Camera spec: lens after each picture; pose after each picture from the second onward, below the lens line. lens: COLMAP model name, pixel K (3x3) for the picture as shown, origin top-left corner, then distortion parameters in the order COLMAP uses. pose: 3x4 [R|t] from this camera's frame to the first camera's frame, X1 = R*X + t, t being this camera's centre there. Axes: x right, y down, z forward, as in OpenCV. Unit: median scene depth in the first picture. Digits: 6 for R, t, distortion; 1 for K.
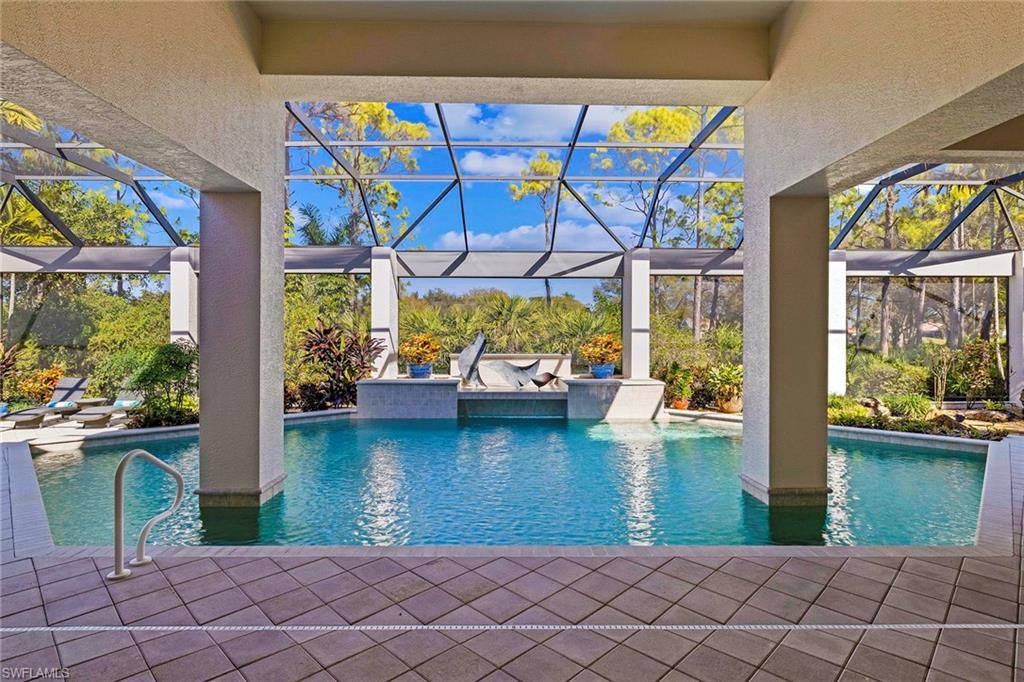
lens RADIAL K [[554.1, 0, 510.5], [0, 554.1, 338.9], [0, 0, 1]] dist [0.019537, 0.000970]
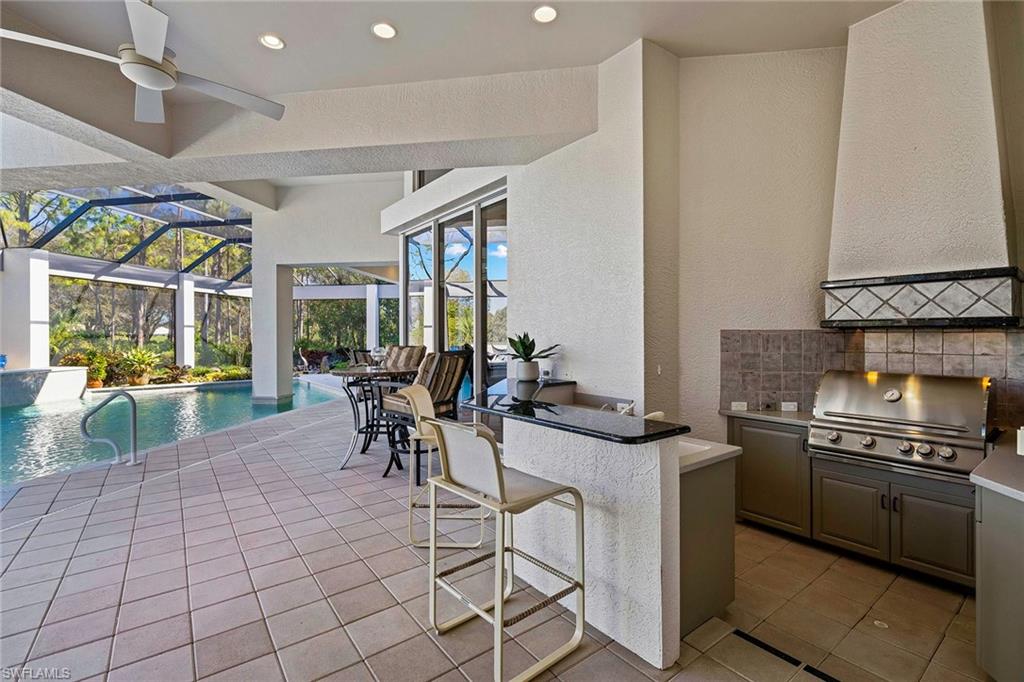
lens RADIAL K [[459.5, 0, 511.6], [0, 459.5, 334.9], [0, 0, 1]] dist [0.001602, 0.000187]
pose [[0.132180, -0.007704, 0.991196, -1.742824], [0.002638, 0.999969, 0.007420, 0.009817], [-0.991222, 0.001634, 0.132196, -0.153244]]
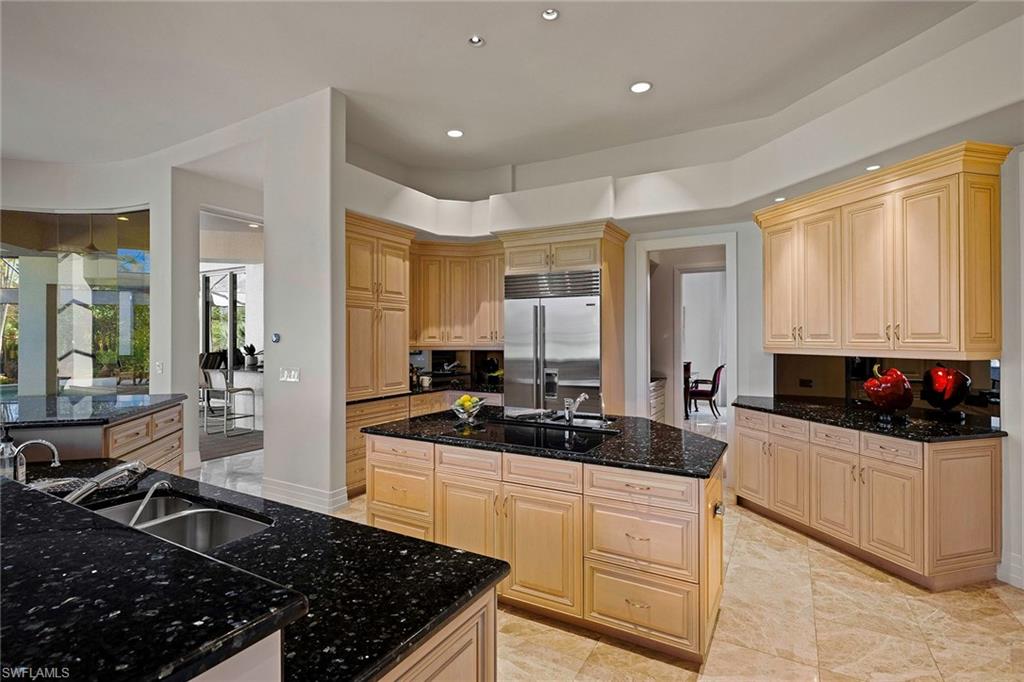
lens RADIAL K [[500.1, 0, 518.9], [0, 500.1, 335.5], [0, 0, 1]] dist [0.001317, 0.000185]
pose [[-0.274093, -0.001810, 0.961702, -4.896645], [-0.001582, 0.999998, 0.001431, -0.069245], [-0.961702, -0.001130, -0.274095, -1.042445]]
